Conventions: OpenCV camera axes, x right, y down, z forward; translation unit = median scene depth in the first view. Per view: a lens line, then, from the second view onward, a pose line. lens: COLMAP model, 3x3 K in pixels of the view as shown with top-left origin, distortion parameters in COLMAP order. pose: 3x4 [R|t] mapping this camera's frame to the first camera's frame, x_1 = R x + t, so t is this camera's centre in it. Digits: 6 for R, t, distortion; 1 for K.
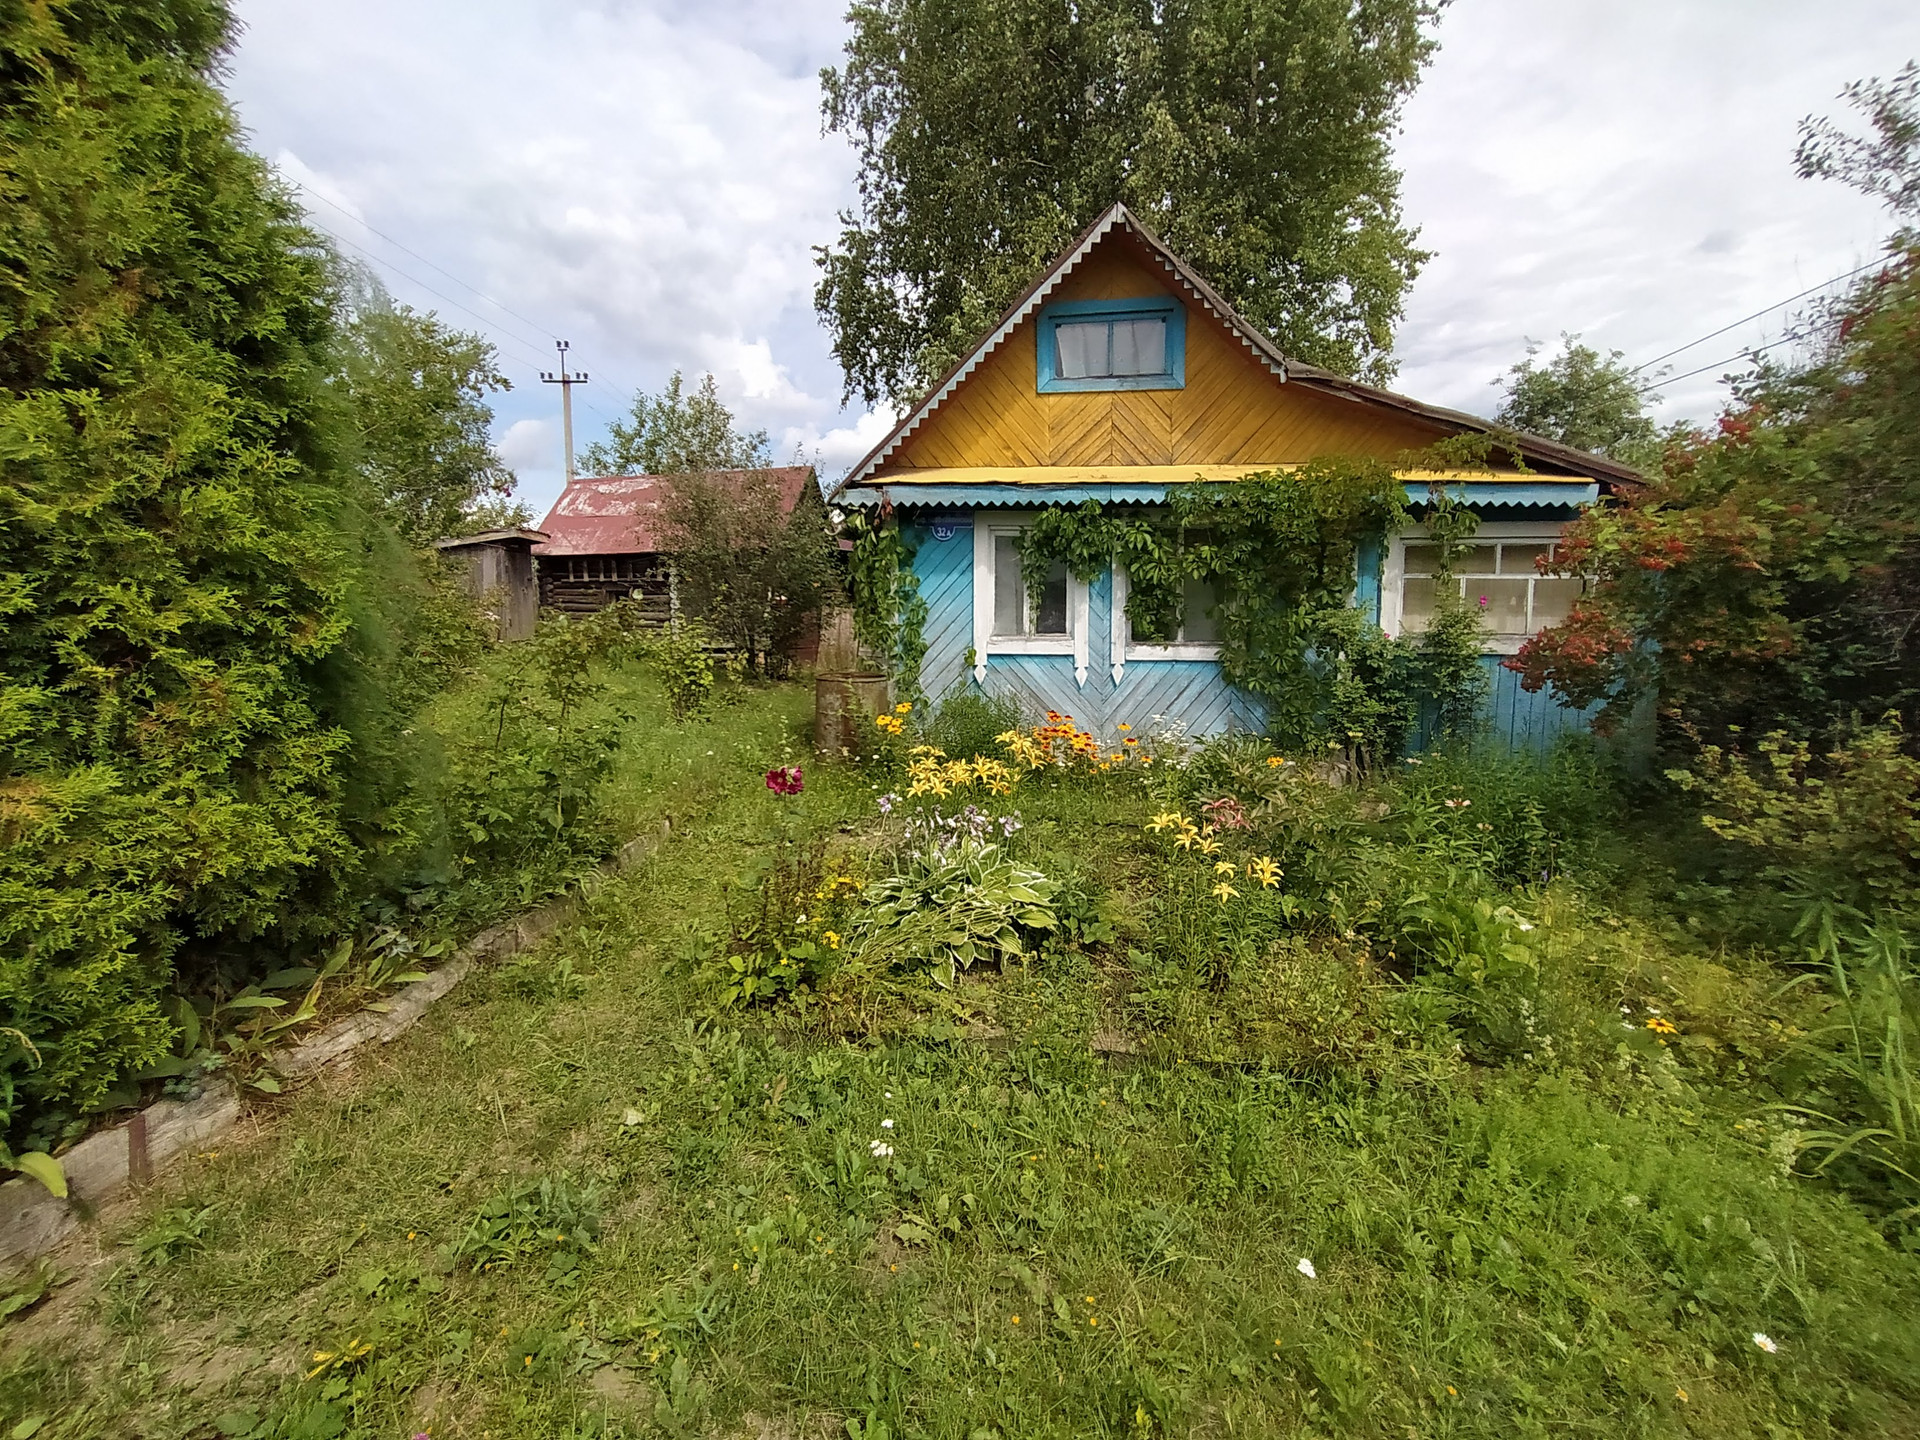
lens RADIAL K [[870.5, 0, 950.7], [0, 870.5, 695.7], [0, 0, 1]] dist [-0.000247, 0.007928]
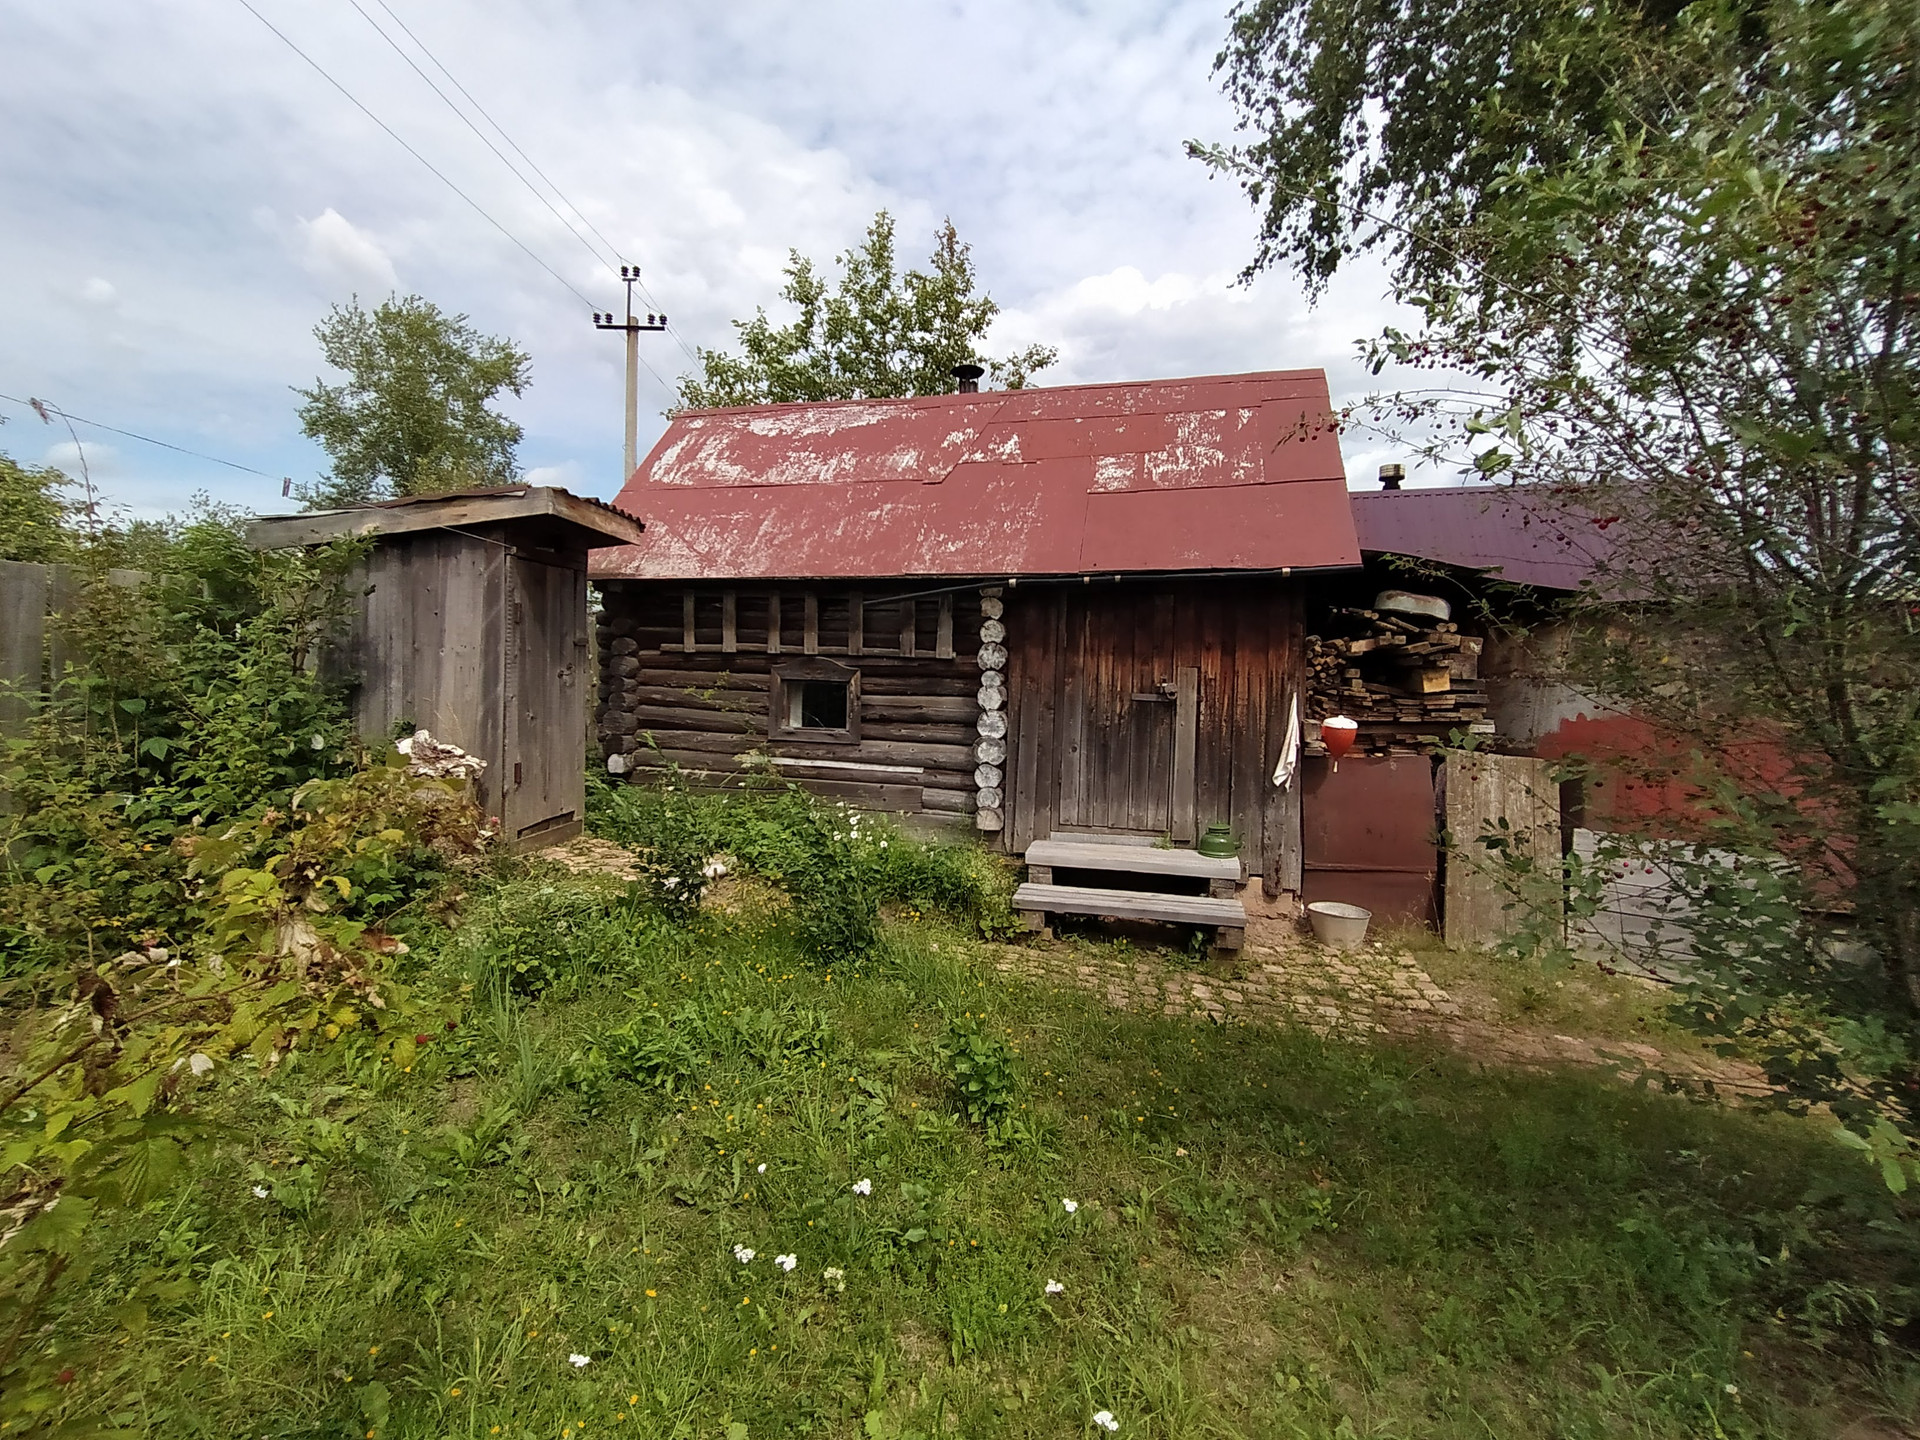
lens RADIAL K [[870.5, 0, 950.7], [0, 870.5, 695.7], [0, 0, 1]] dist [-0.000247, 0.007928]
pose [[0.999469, 0.029115, -0.014652, -0.757651], [-0.029952, 0.997715, -0.060556, -0.220940], [0.012856, 0.060963, 0.998057, 1.506115]]
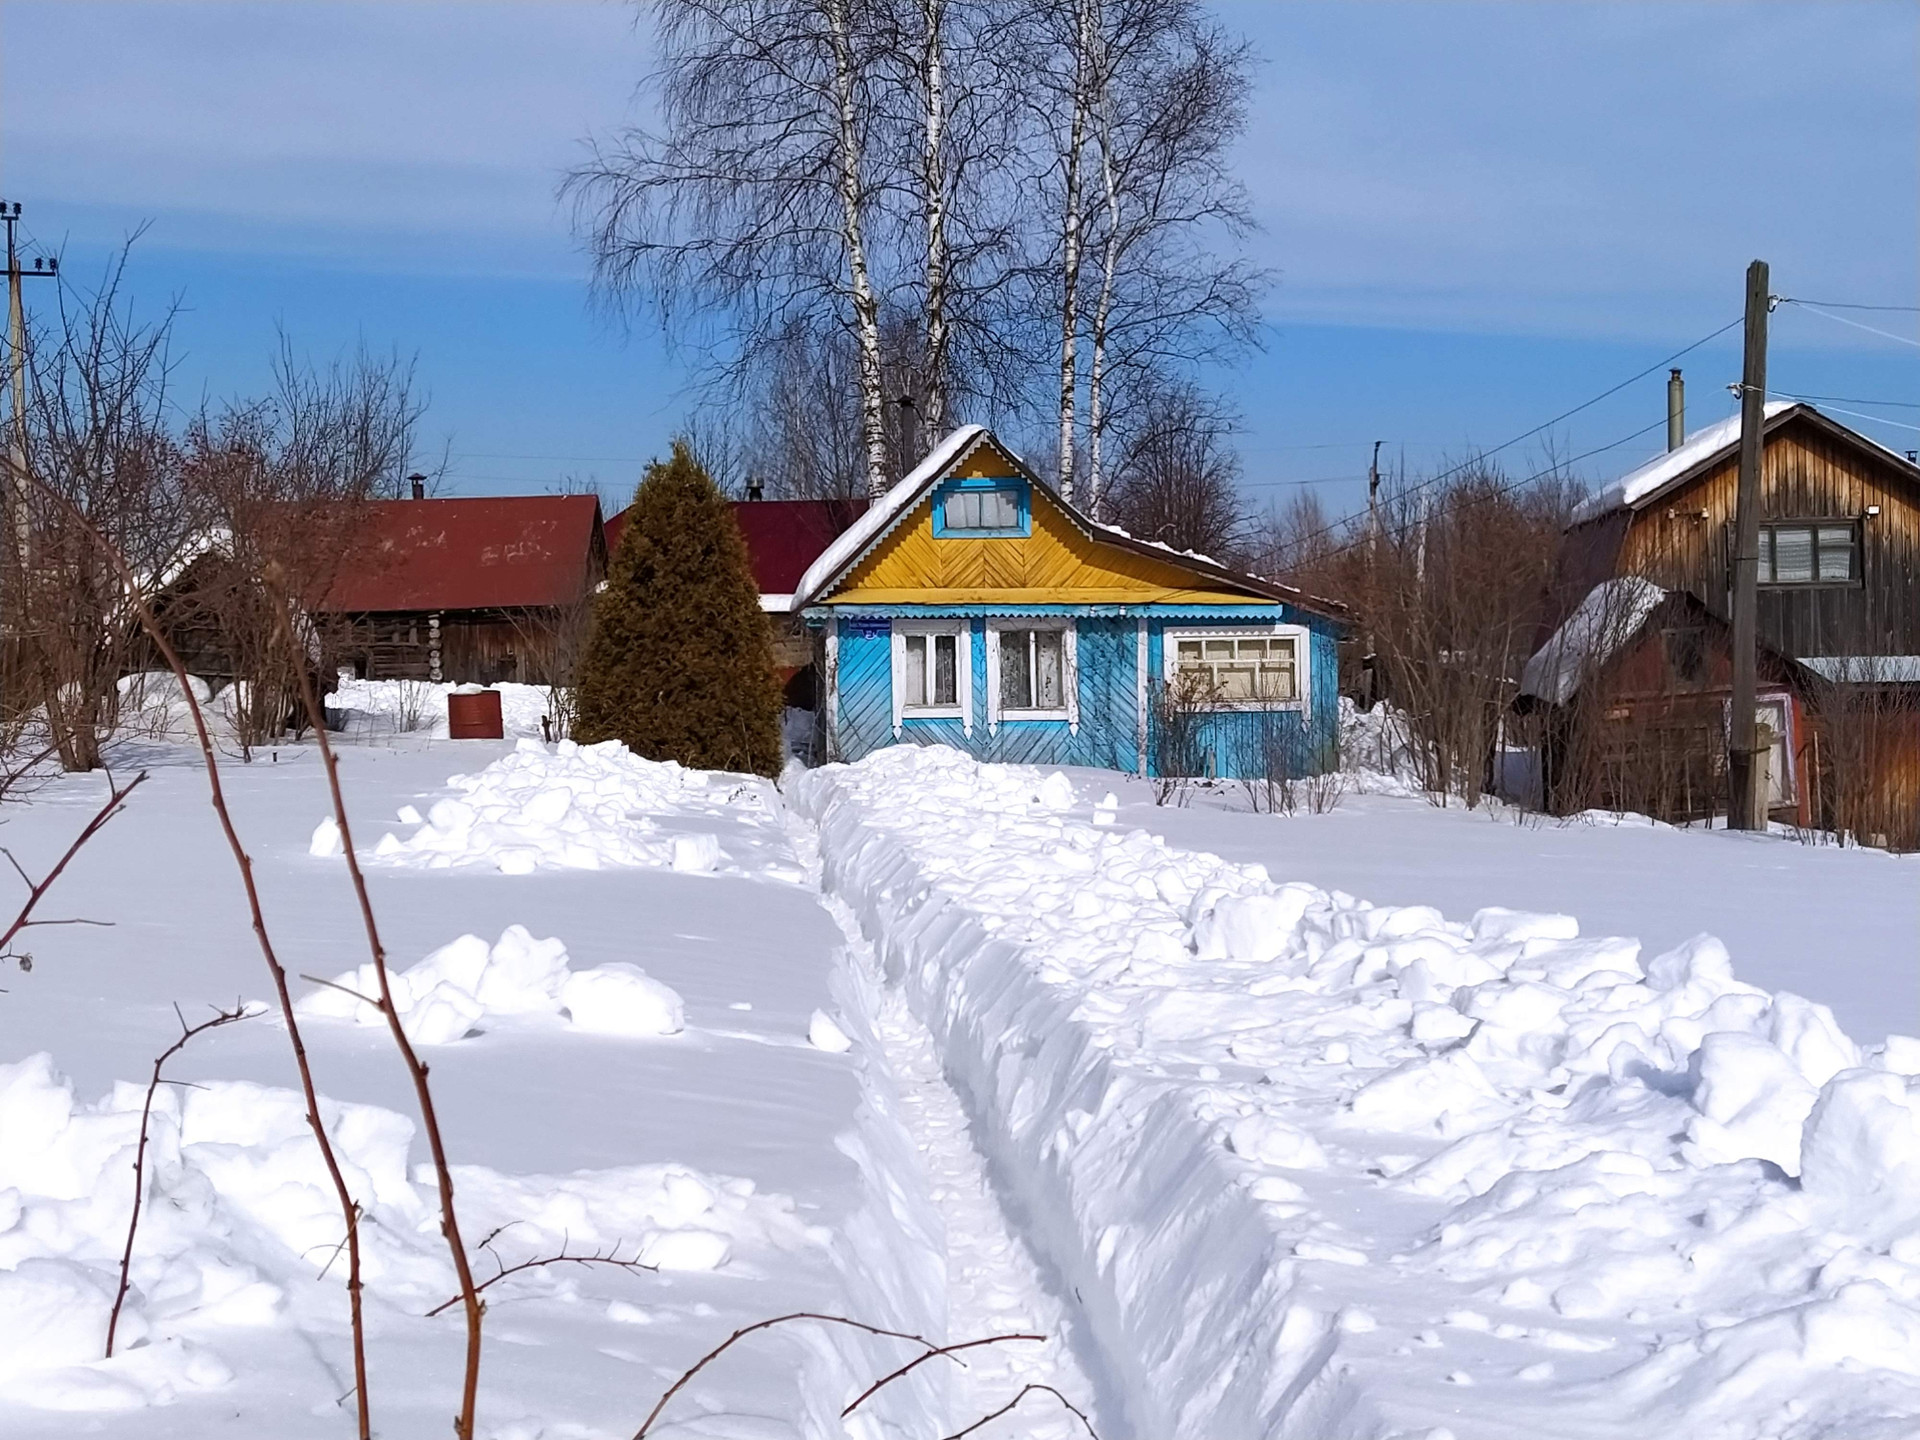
lens RADIAL K [[2970.1, 0, 960.0], [0, 2970.1, 720.0], [0, 0, 1]] dist [0.161664, -1.567585]
pose [[0.983351, -0.018538, 0.180771, -0.783076], [0.030586, 0.997475, -0.064090, 0.283276], [-0.179126, 0.068552, 0.981435, -3.982442]]
